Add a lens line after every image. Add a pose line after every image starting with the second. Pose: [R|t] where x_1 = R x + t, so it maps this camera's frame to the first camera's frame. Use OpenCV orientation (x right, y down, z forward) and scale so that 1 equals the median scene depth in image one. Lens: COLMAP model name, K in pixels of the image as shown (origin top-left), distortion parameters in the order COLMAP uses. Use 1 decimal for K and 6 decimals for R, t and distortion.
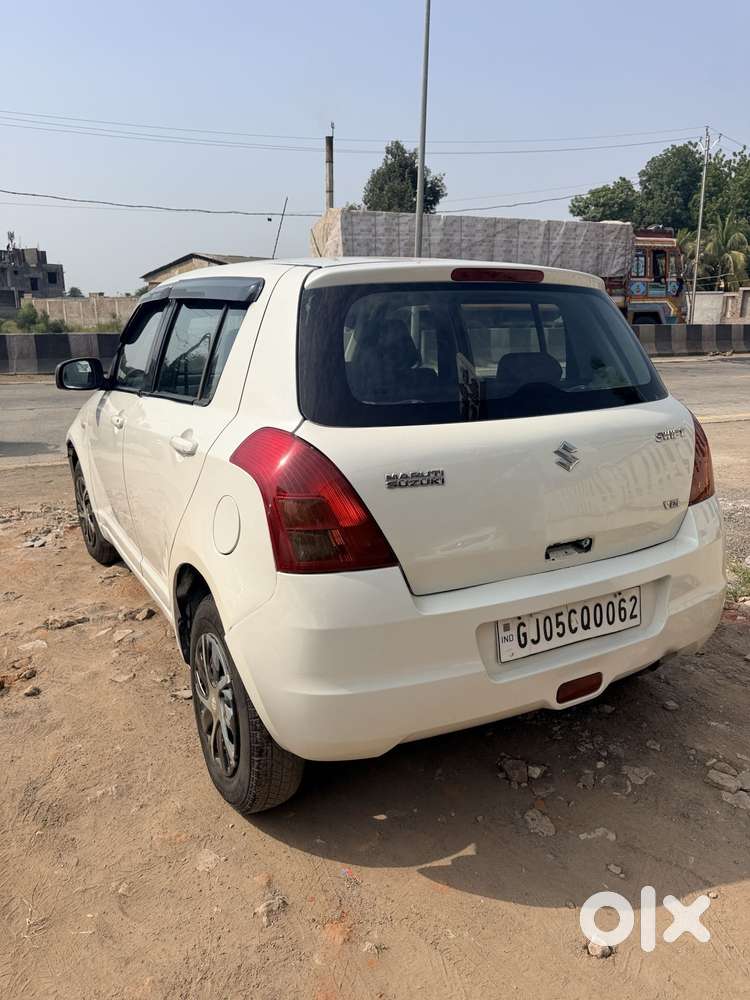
lens RADIAL K [[712.5, 0, 375.0], [0, 712.5, 500.0], [0, 0, 1]] dist [0.020006, -0.032301]
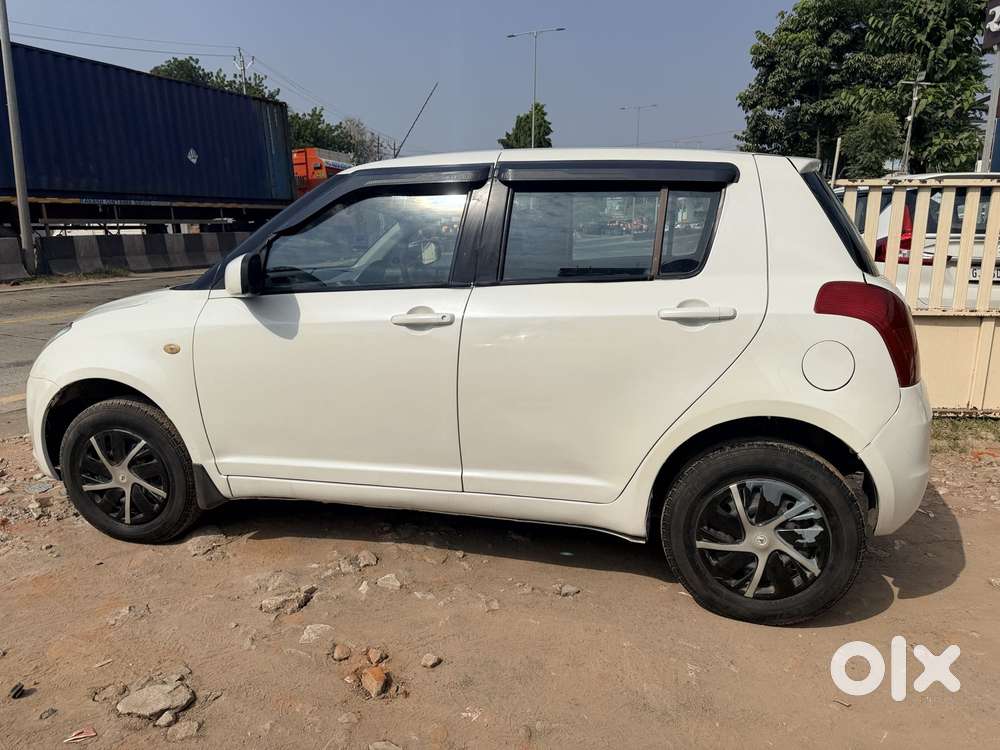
lens RADIAL K [[708.2, 0, 500.6], [0, 708.2, 378.6], [0, 0, 1]] dist [0.031301, -0.035791]
pose [[0.698038, -0.149438, 0.700294, -1.276935], [0.179011, 0.983346, 0.031405, -0.071187], [-0.693324, 0.103438, 0.713164, 0.478674]]
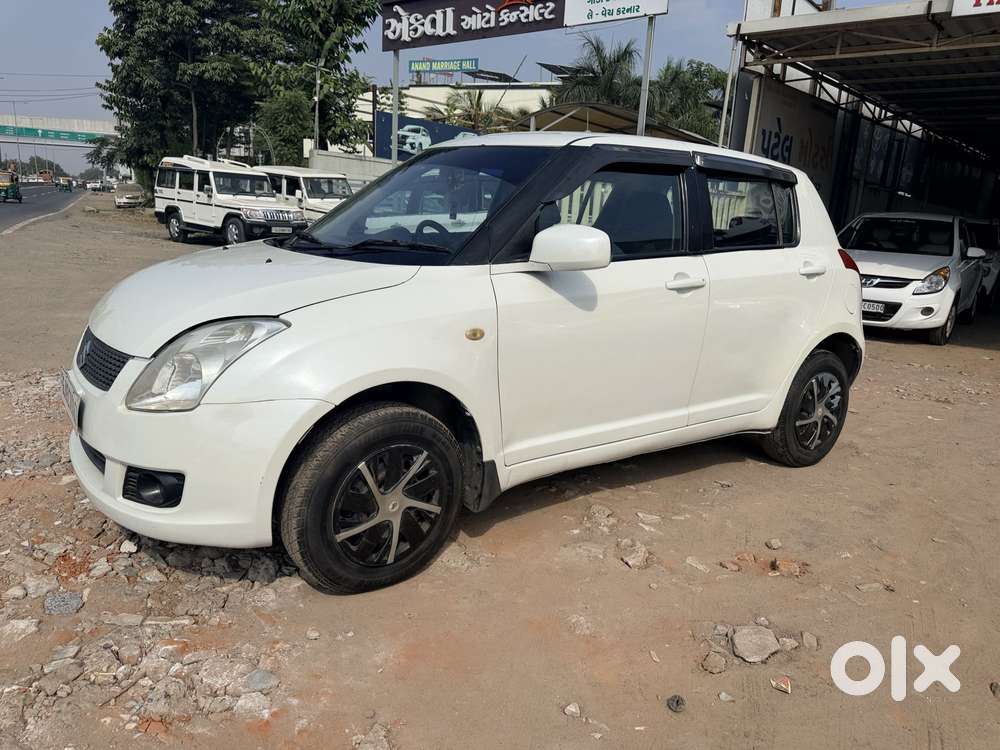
lens RADIAL K [[712.5, 0, 494.2], [0, 712.5, 377.9], [0, 0, 1]] dist [0.020006, -0.032301]
pose [[-0.102427, -0.235318, 0.966506, -1.890282], [0.193292, 0.948388, 0.251391, -0.409859], [-0.975780, 0.212567, -0.051656, 1.911856]]
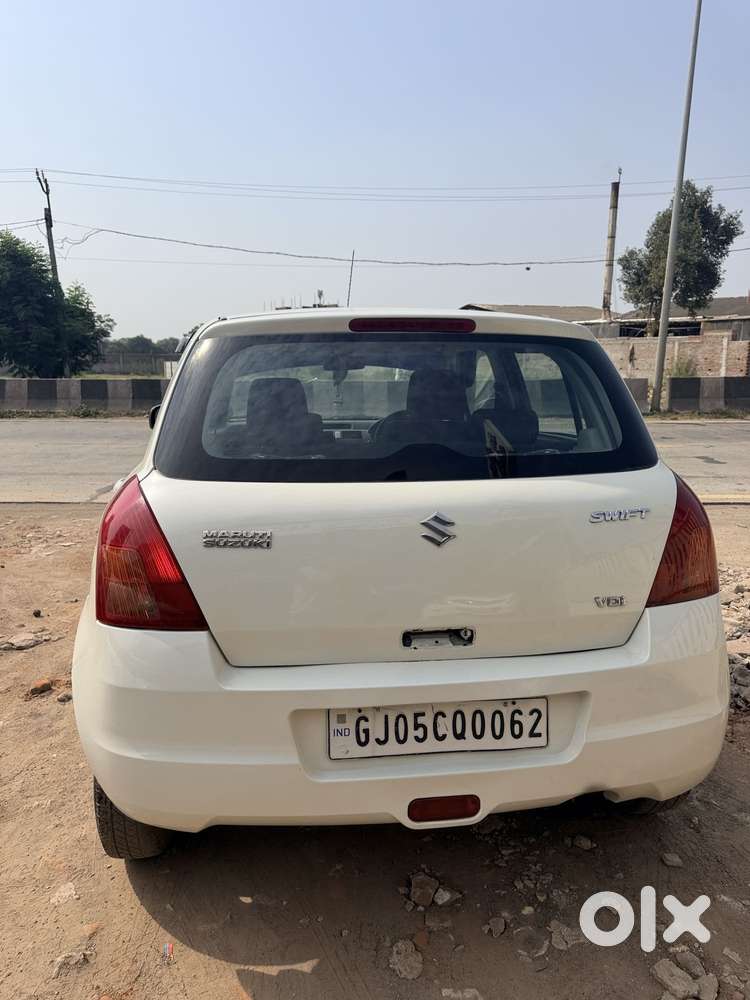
lens RADIAL K [[710.1, 0, 368.8], [0, 710.1, 501.5], [0, 0, 1]] dist [0.011981, -0.018315]
pose [[0.926810, 0.073741, -0.368220, 0.470095], [-0.095637, 0.994549, -0.041549, -0.048357], [0.363149, 0.073723, 0.928810, 0.166920]]
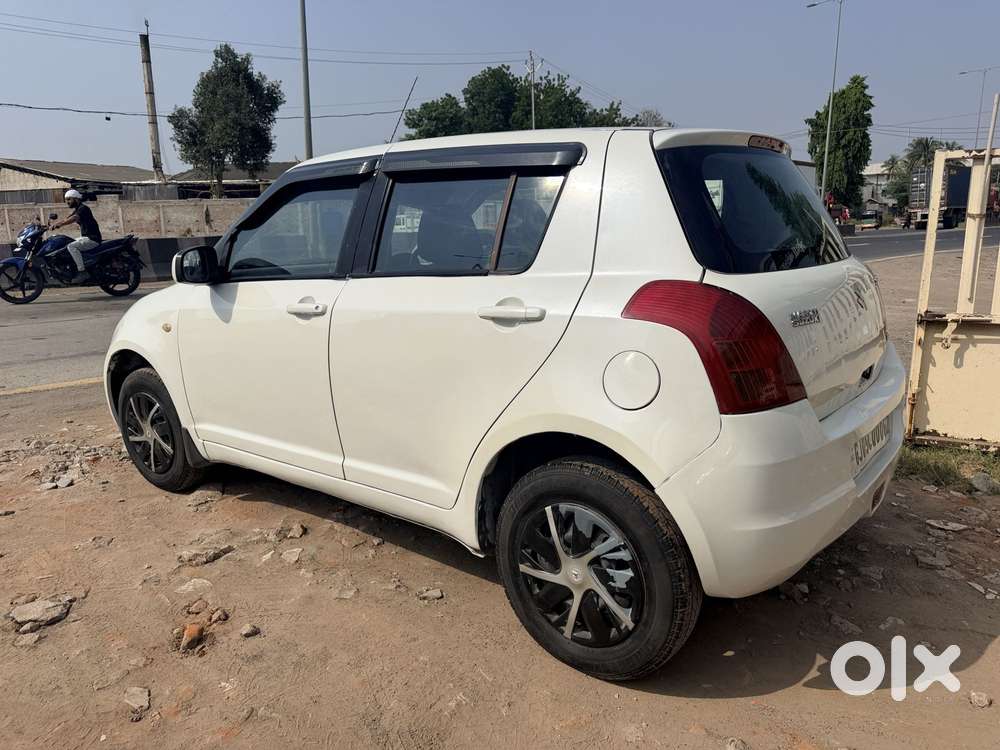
lens RADIAL K [[712.5, 0, 494.2], [0, 712.5, 377.9], [0, 0, 1]] dist [0.020006, -0.032301]
pose [[0.927532, -0.094811, 0.361518, -0.669086], [0.109598, 0.993763, -0.020568, 0.027792], [-0.357313, 0.058699, 0.932138, 0.128139]]
